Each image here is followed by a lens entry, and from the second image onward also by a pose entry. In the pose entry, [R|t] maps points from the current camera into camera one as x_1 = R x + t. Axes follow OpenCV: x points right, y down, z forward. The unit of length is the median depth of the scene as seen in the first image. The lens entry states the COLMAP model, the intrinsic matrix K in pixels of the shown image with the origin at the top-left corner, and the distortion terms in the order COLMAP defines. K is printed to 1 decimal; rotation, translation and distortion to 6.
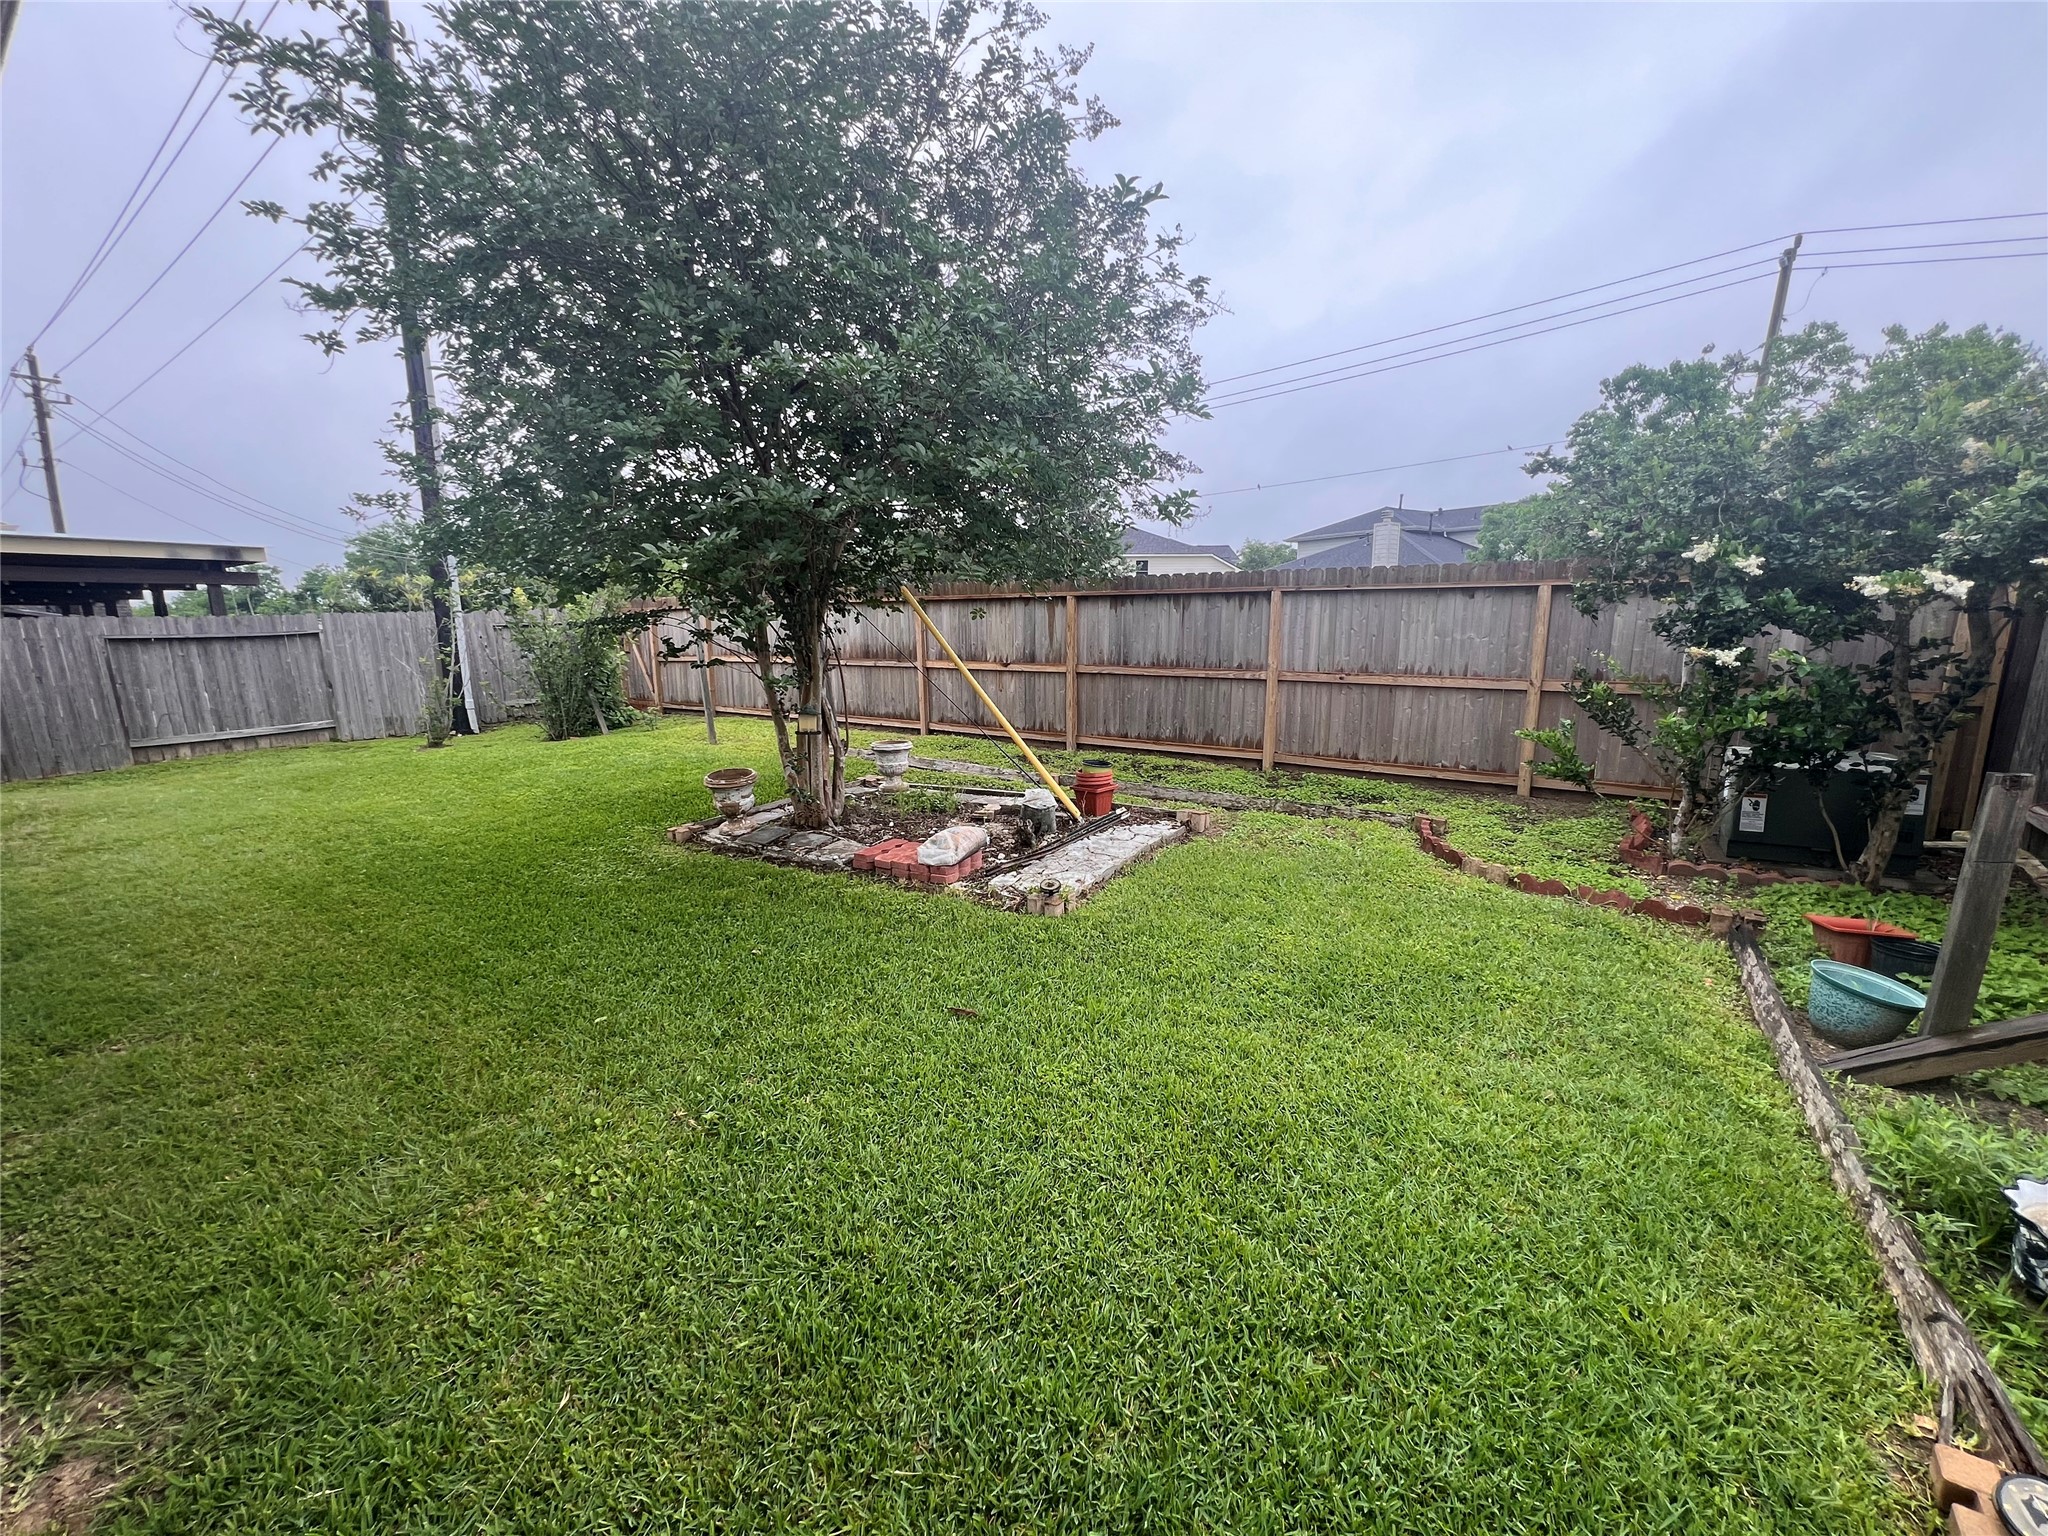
lens RADIAL K [[818.6, 0, 1025.5], [0, 818.6, 769.5], [0, 0, 1]] dist [0.002451, 0.000189]
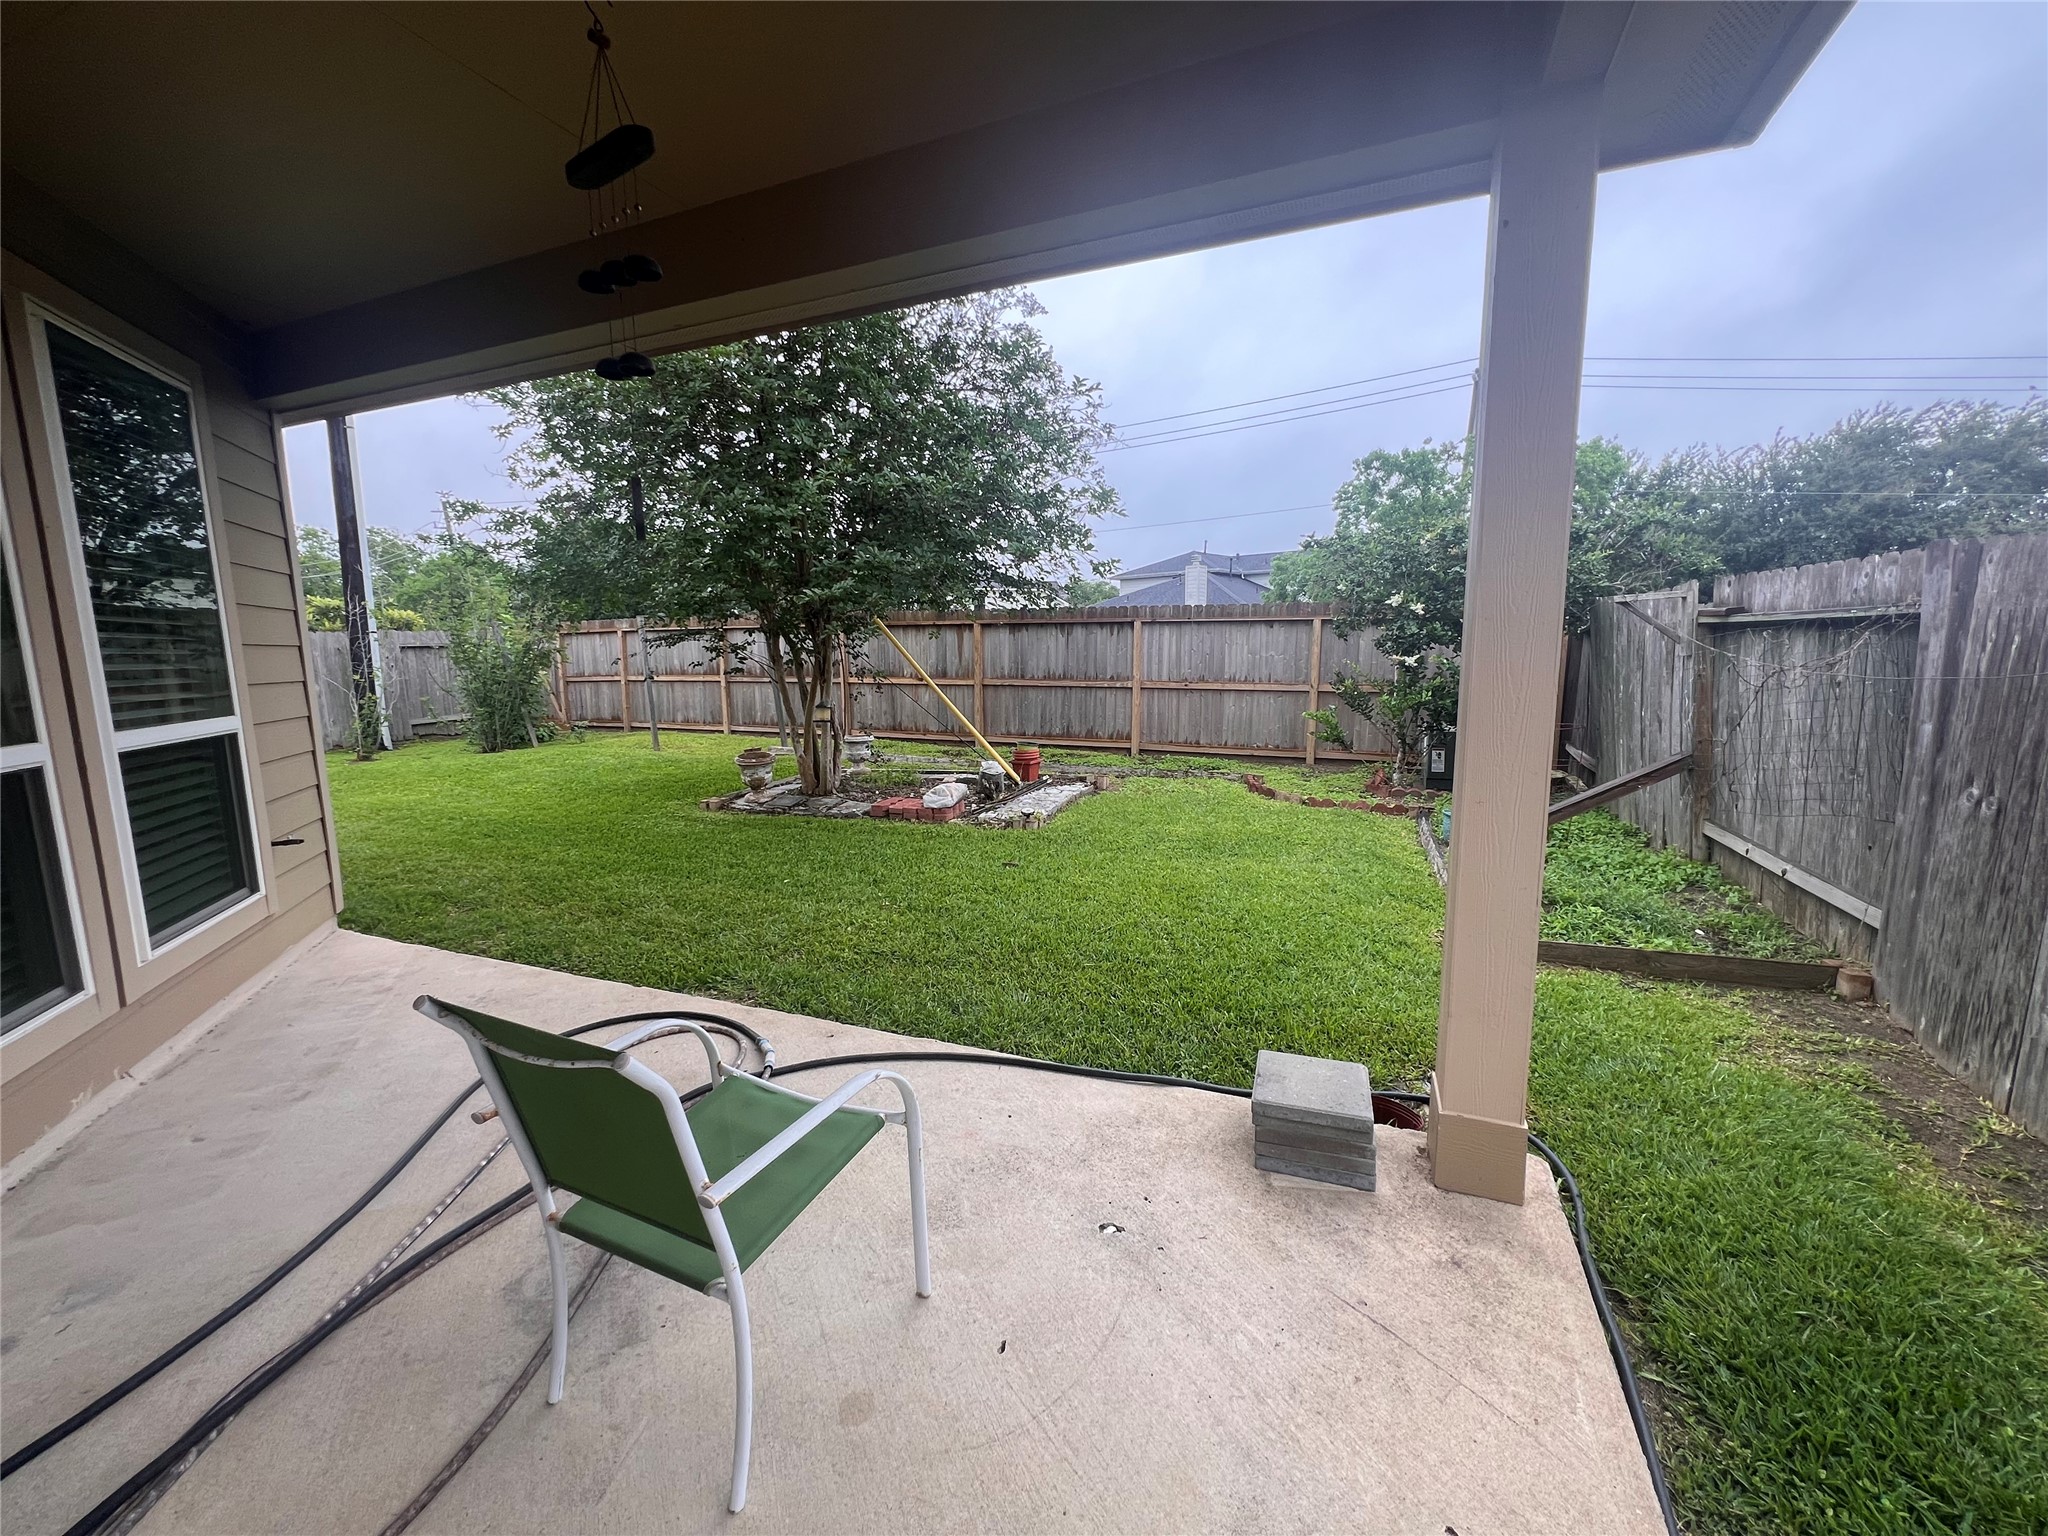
lens RADIAL K [[819.5, 0, 1019.7], [0, 819.5, 768.2], [0, 0, 1]] dist [-0.000049, -0.000122]
pose [[0.979418, -0.024507, 0.200349, -0.183727], [0.032269, 0.998846, -0.035572, 0.074539], [-0.199246, 0.041305, 0.979079, -0.312249]]
